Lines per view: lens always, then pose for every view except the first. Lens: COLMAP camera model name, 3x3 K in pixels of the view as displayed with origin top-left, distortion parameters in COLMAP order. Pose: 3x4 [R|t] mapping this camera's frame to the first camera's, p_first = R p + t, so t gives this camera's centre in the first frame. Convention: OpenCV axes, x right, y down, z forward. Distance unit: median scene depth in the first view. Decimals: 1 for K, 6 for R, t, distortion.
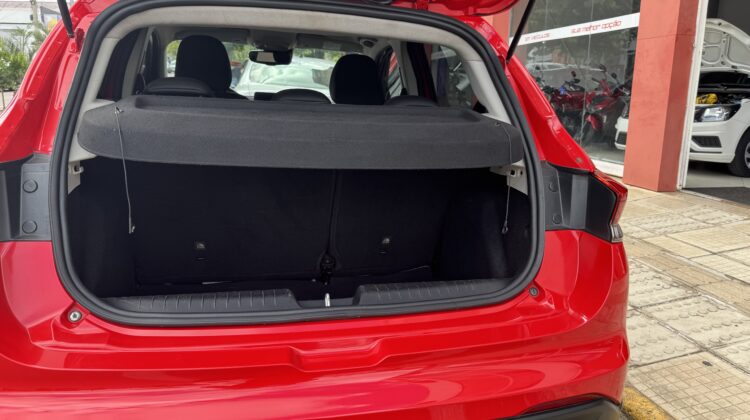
lens RADIAL K [[545.6, 0, 381.9], [0, 545.6, 211.5], [0, 0, 1]] dist [0.026378, -0.064080]
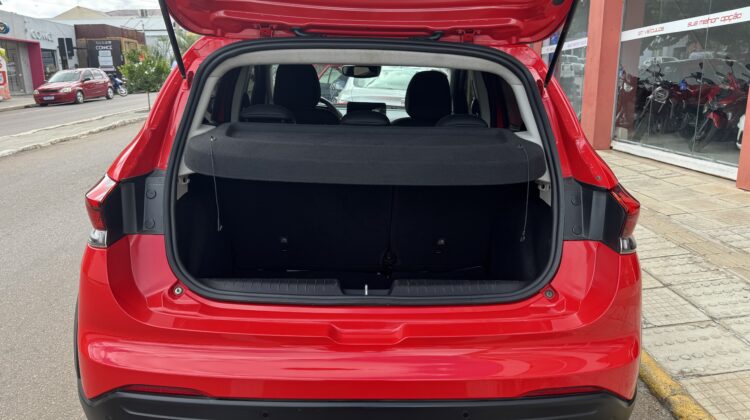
lens RADIAL K [[545.6, 0, 378.1], [0, 545.6, 211.9], [0, 0, 1]] dist [0.026378, -0.064080]
pose [[0.977319, 0.029608, -0.209695, 0.157134], [-0.027094, 0.999523, 0.014852, -0.029272], [0.210034, -0.008834, 0.977654, -0.173754]]
